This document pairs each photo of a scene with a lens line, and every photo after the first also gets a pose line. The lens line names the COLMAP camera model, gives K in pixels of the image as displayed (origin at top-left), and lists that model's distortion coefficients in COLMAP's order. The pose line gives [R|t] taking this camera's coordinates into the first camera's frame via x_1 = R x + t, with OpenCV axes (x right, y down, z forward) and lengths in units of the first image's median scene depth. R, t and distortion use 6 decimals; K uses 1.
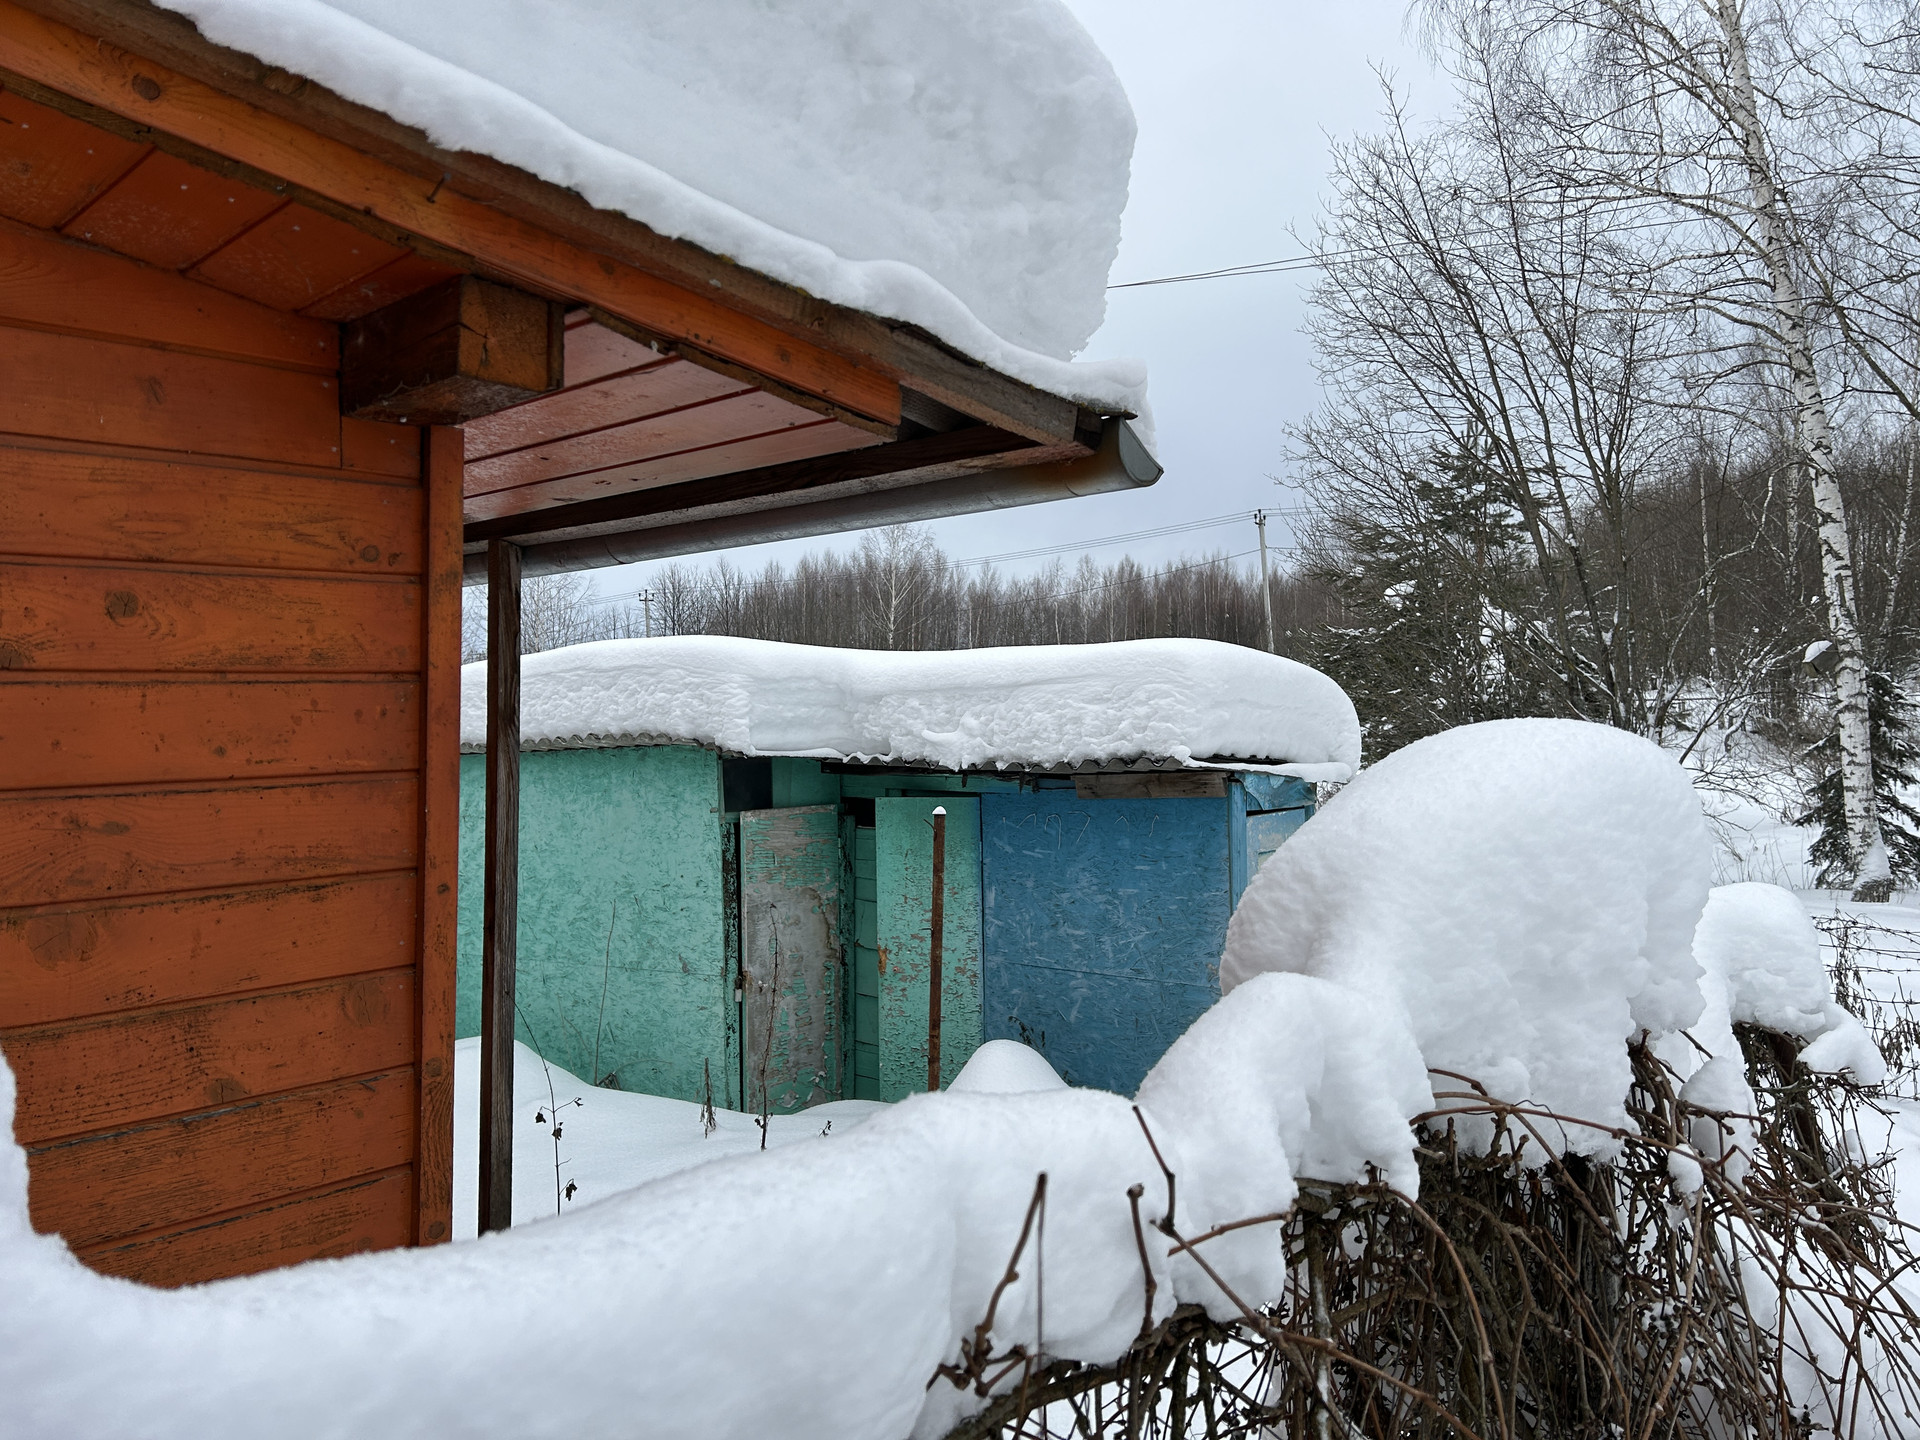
lens RADIAL K [[1432.4, 0, 980.8], [0, 1432.4, 712.4], [0, 0, 1]] dist [0.067444, -0.067682]
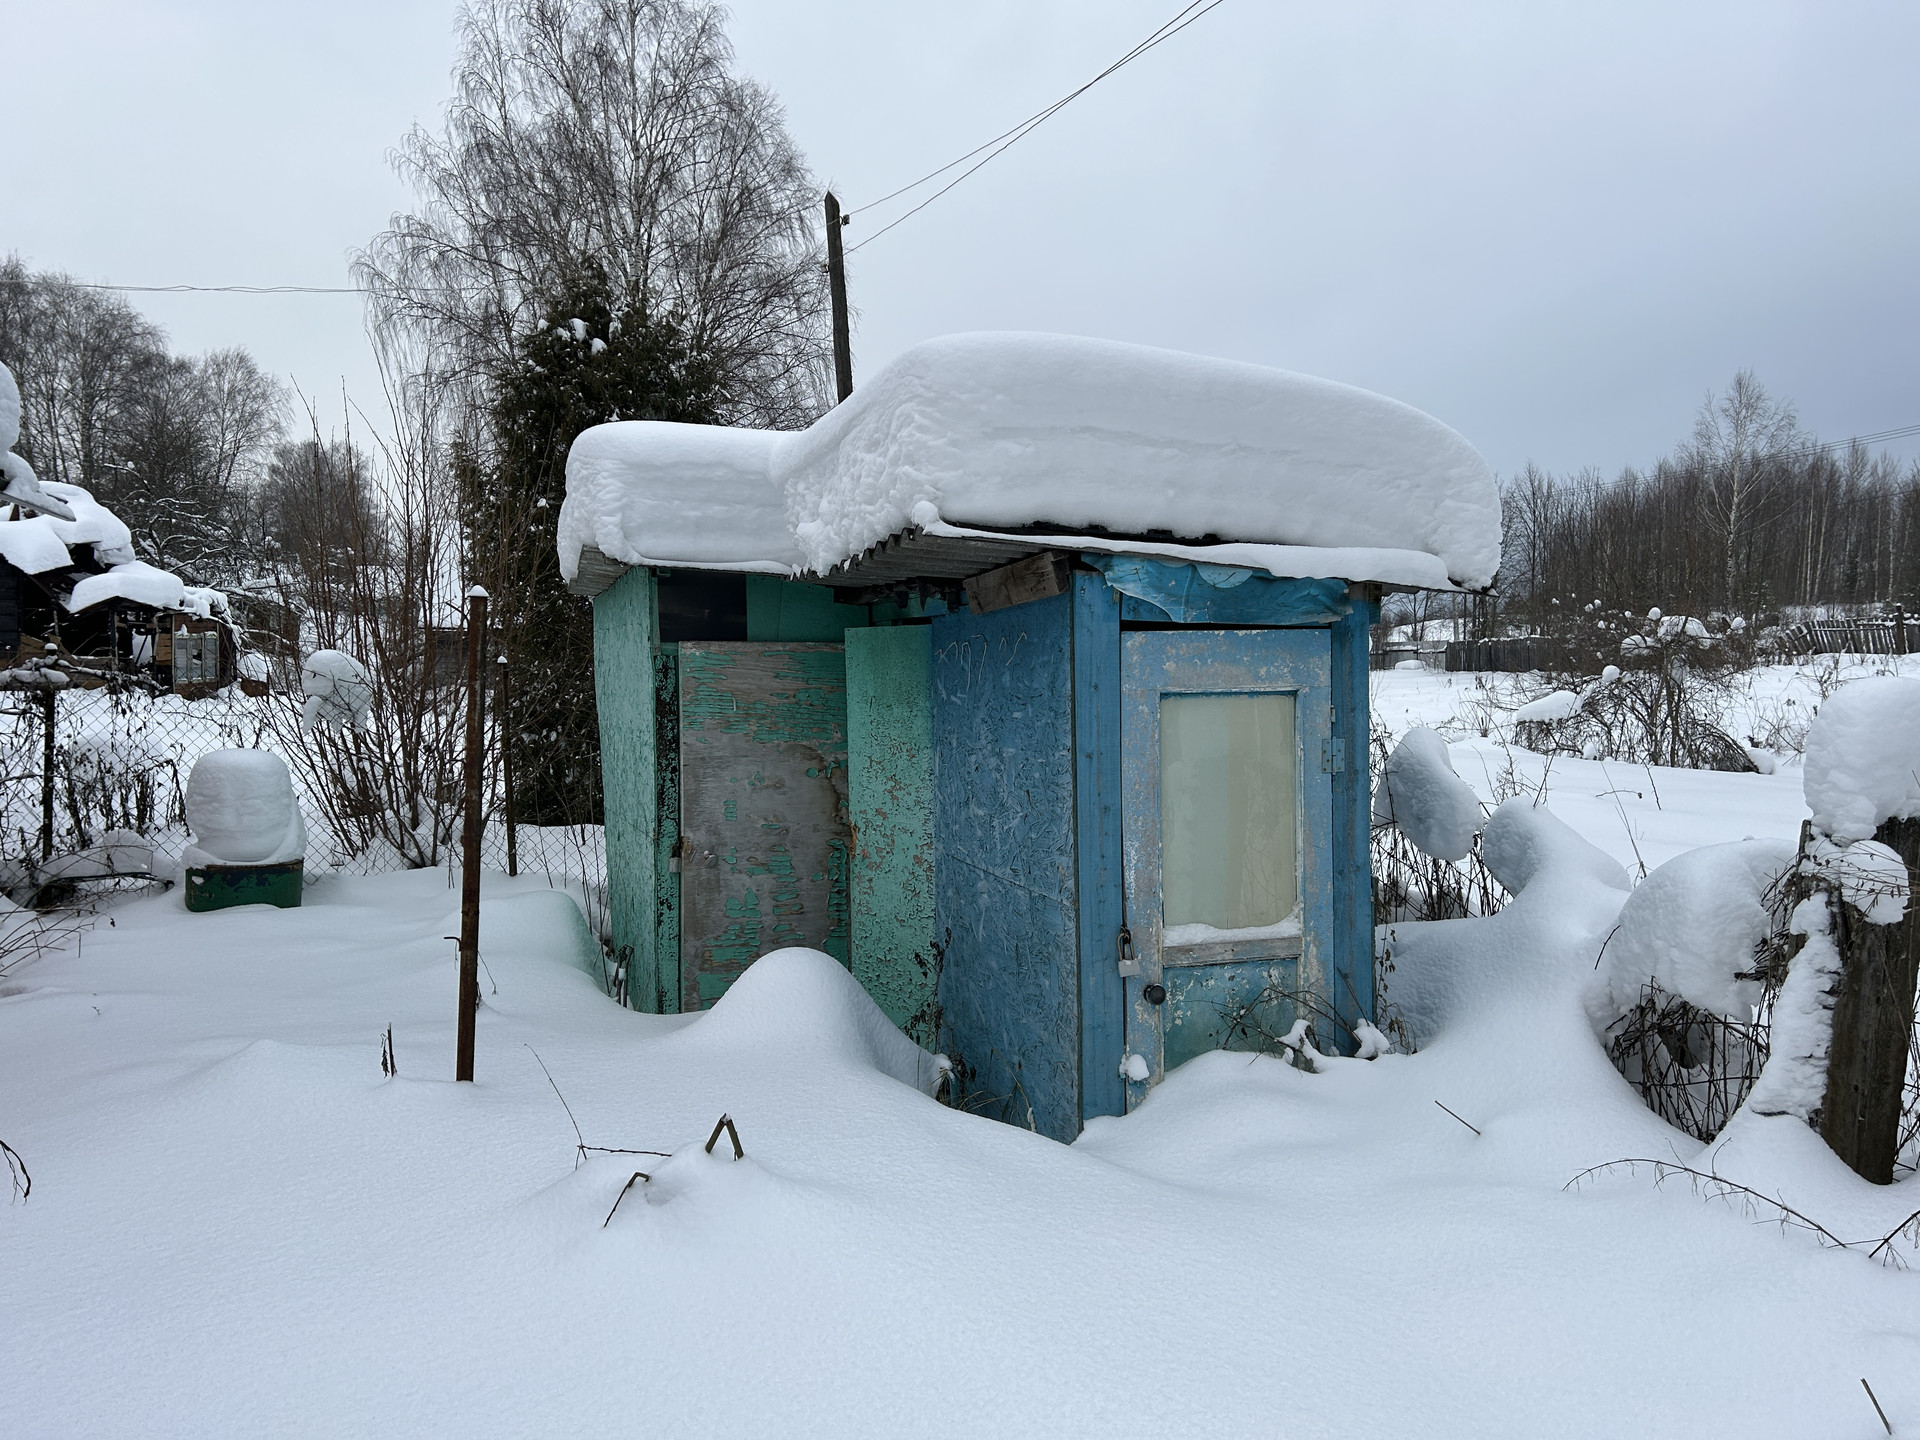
lens RADIAL K [[1432.4, 0, 953.3], [0, 1432.4, 711.9], [0, 0, 1]] dist [0.067444, -0.067682]
pose [[0.829184, 0.026091, -0.558366, 0.158515], [0.001181, 0.998826, 0.048426, 0.026648], [0.558974, -0.040813, 0.828180, 0.158249]]
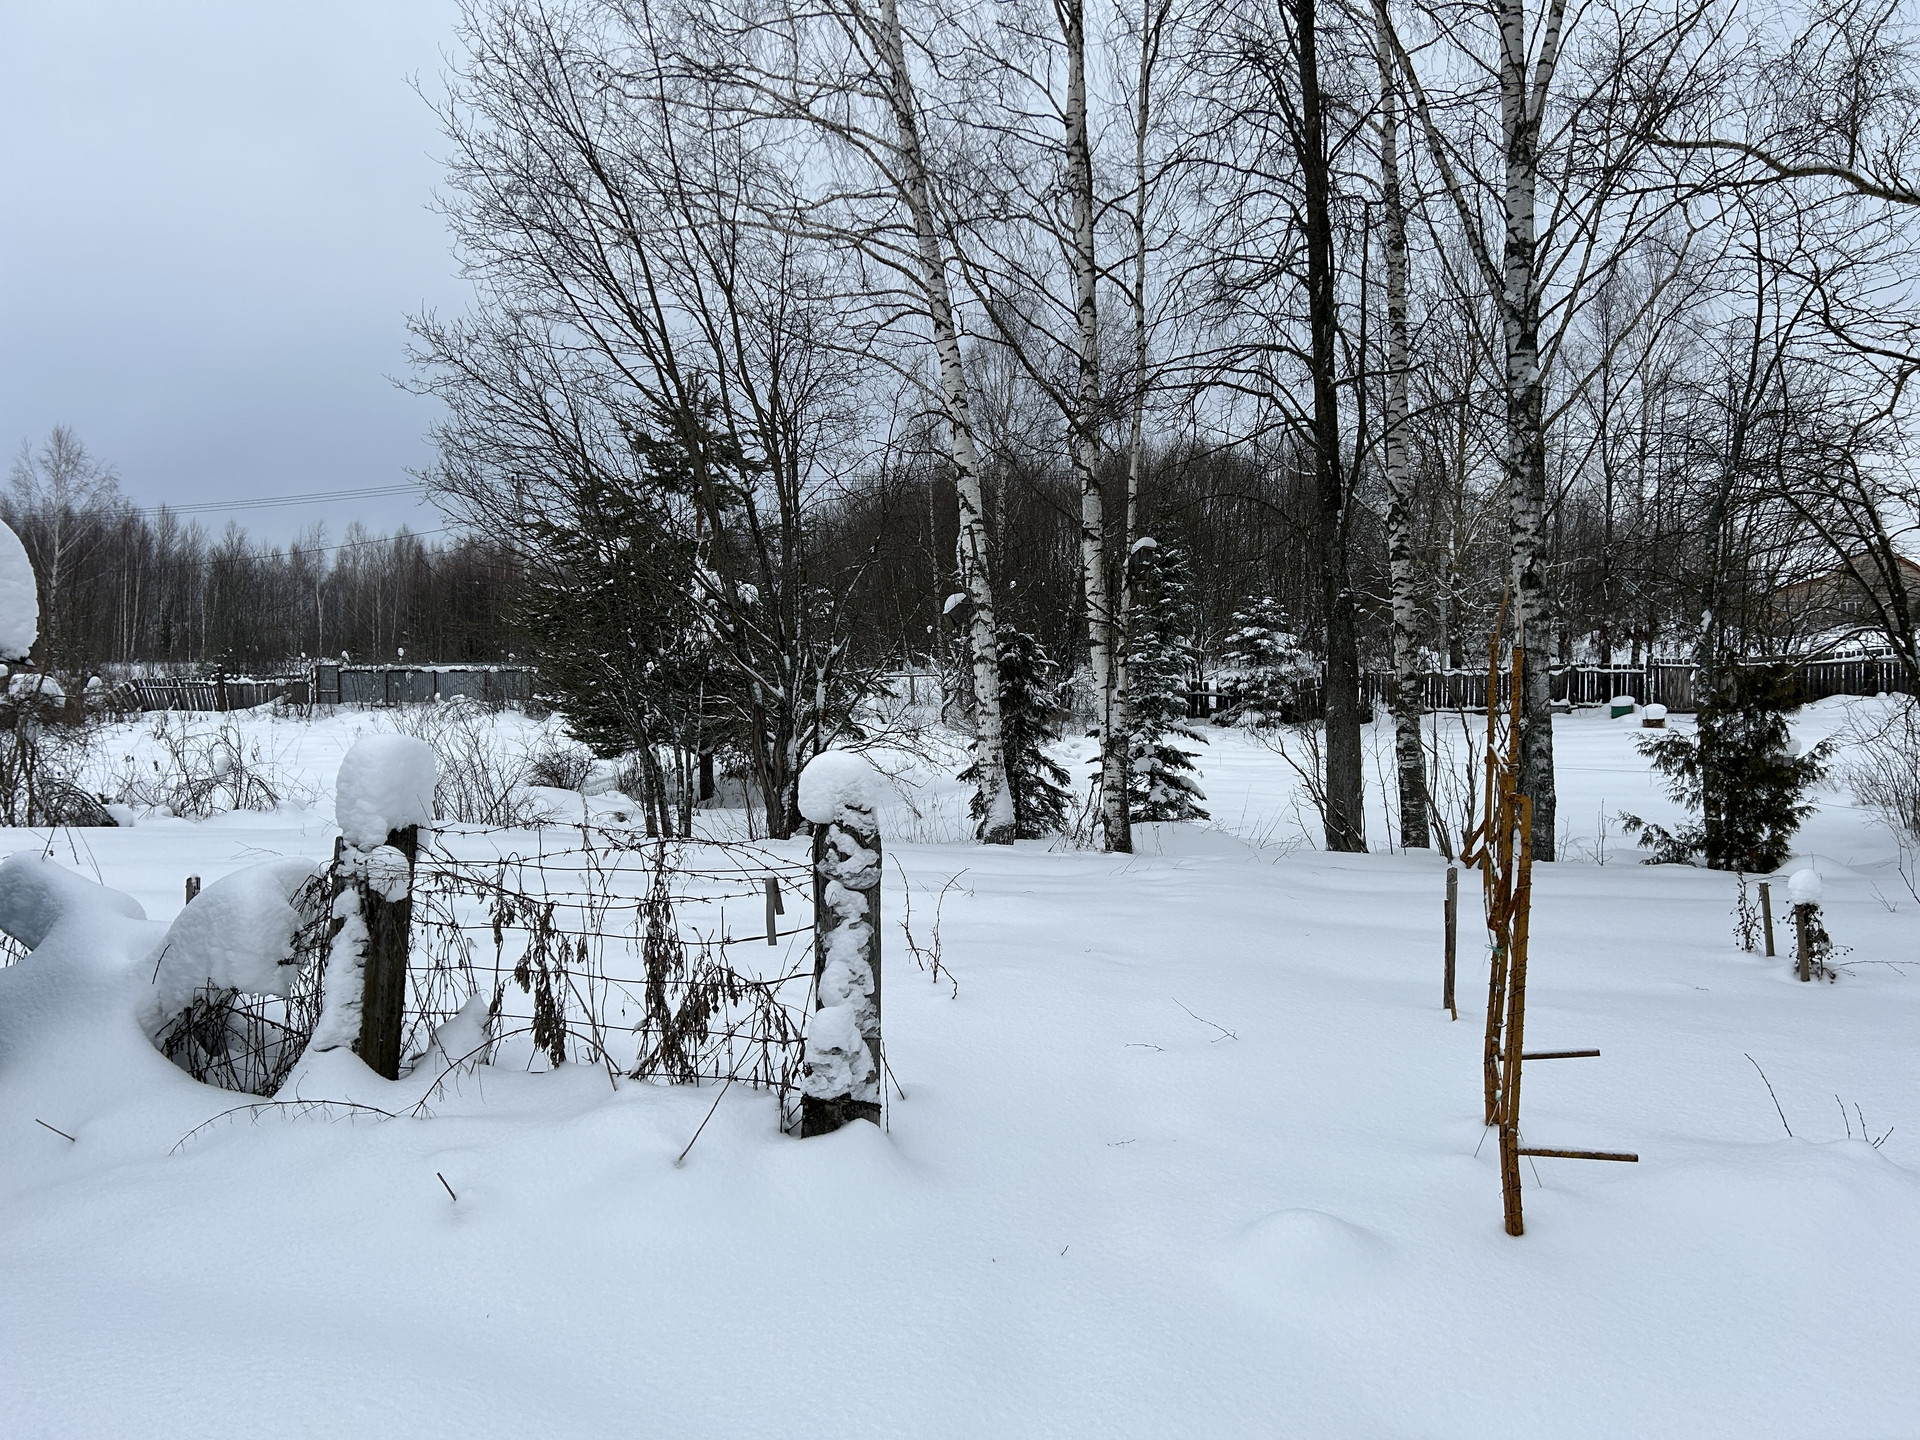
lens RADIAL K [[1432.4, 0, 945.4], [0, 1432.4, 740.7], [0, 0, 1]] dist [0.067444, -0.067682]
pose [[0.900323, -0.011201, 0.435078, 0.134325], [-0.001560, 0.999579, 0.028962, 0.025016], [-0.435219, -0.026754, 0.899927, 0.101249]]
